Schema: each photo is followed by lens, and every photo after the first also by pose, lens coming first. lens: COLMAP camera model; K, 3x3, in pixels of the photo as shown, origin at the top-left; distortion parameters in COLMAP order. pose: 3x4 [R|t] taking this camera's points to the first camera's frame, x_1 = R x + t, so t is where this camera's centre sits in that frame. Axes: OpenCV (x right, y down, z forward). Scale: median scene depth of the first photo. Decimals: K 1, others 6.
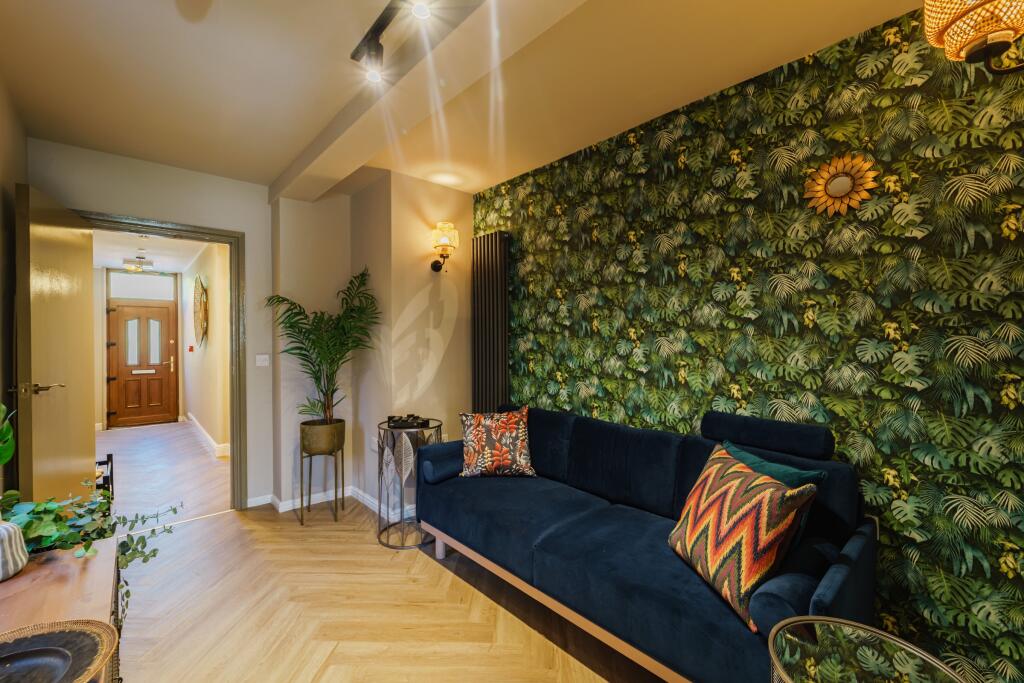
lens RADIAL K [[417.4, 0, 515.4], [0, 417.4, 344.3], [0, 0, 1]] dist [0.002870, -0.000775]
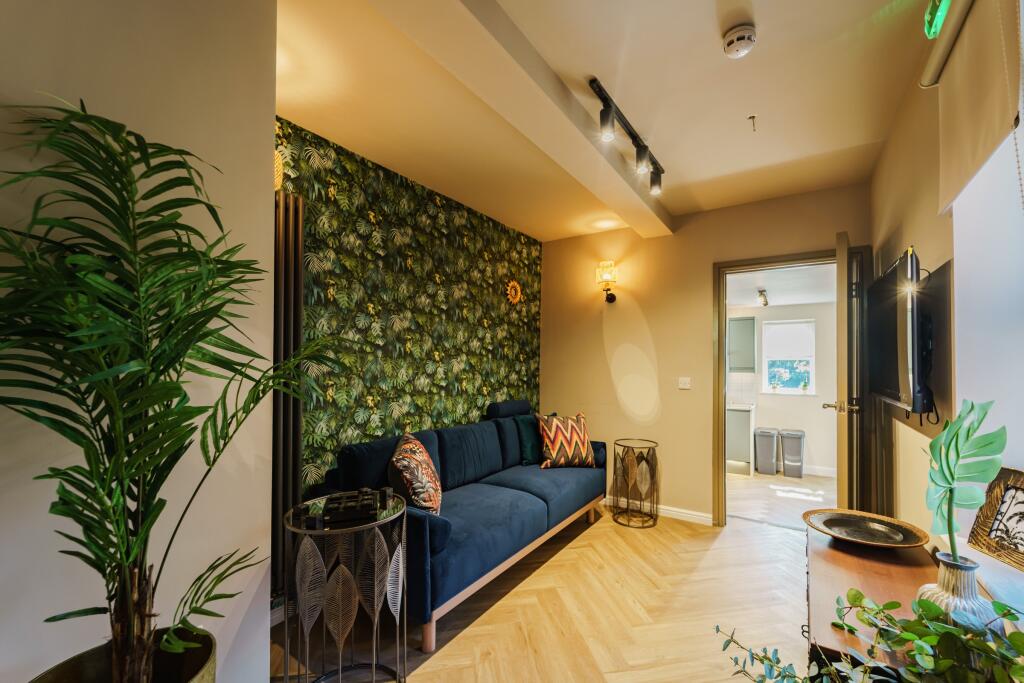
lens RADIAL K [[417.4, 0, 516.3], [0, 417.4, 357.9], [0, 0, 1]] dist [0.002870, -0.000775]
pose [[-0.229648, 0.009231, 0.973230, -0.991711], [0.006311, 0.999948, -0.007995, -0.008342], [-0.973253, 0.004306, -0.229694, 1.059468]]
